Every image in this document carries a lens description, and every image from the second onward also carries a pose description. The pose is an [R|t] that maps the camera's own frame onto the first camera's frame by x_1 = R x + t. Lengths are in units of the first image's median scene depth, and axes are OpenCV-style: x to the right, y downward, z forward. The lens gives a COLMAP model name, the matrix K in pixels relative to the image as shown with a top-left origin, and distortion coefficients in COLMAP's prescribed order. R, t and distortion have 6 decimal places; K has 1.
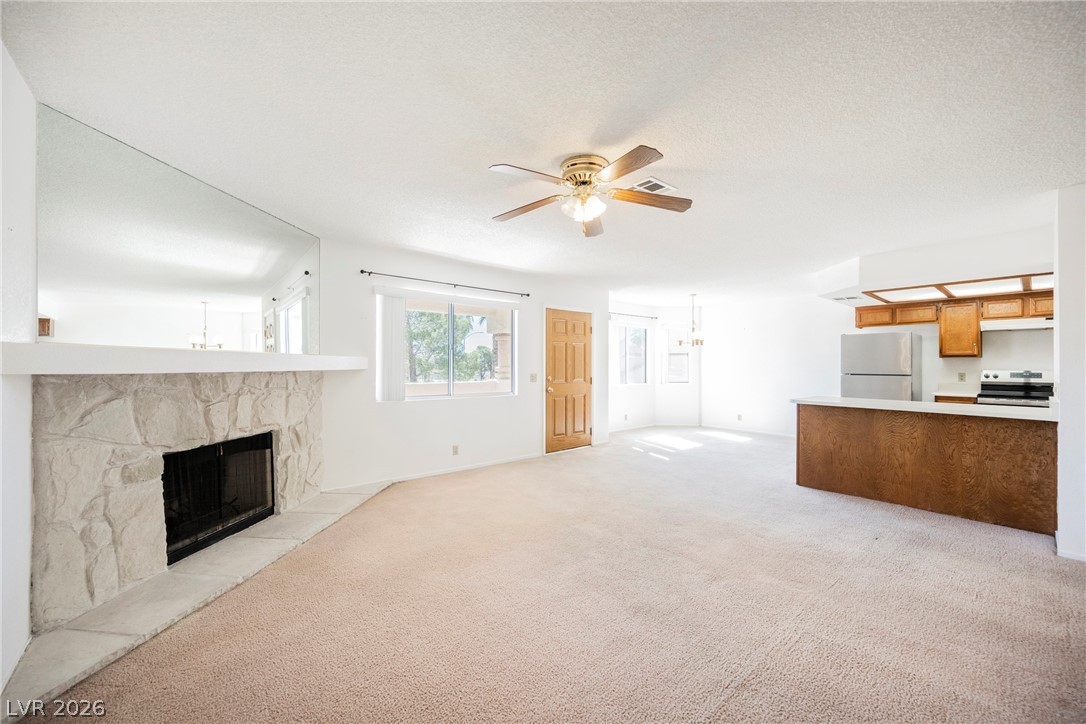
lens RADIAL K [[423.2, 0, 544.6], [0, 423.2, 361.6], [0, 0, 1]] dist [-0.001301, -0.000024]
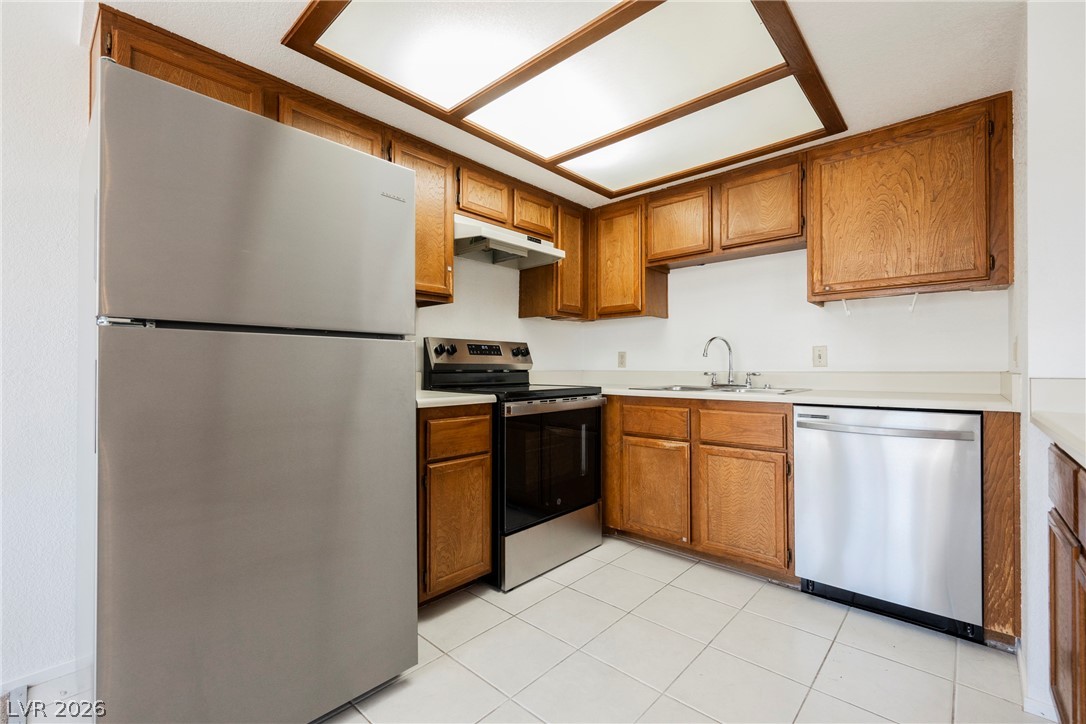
lens RADIAL K [[461.9, 0, 550.1], [0, 461.9, 363.3], [0, 0, 1]] dist [-0.001634, -0.000150]
pose [[-0.133410, 0.007119, 0.991035, 0.577696], [-0.006628, 0.999945, -0.008075, 0.050713], [-0.991039, -0.007646, -0.133355, 0.963948]]
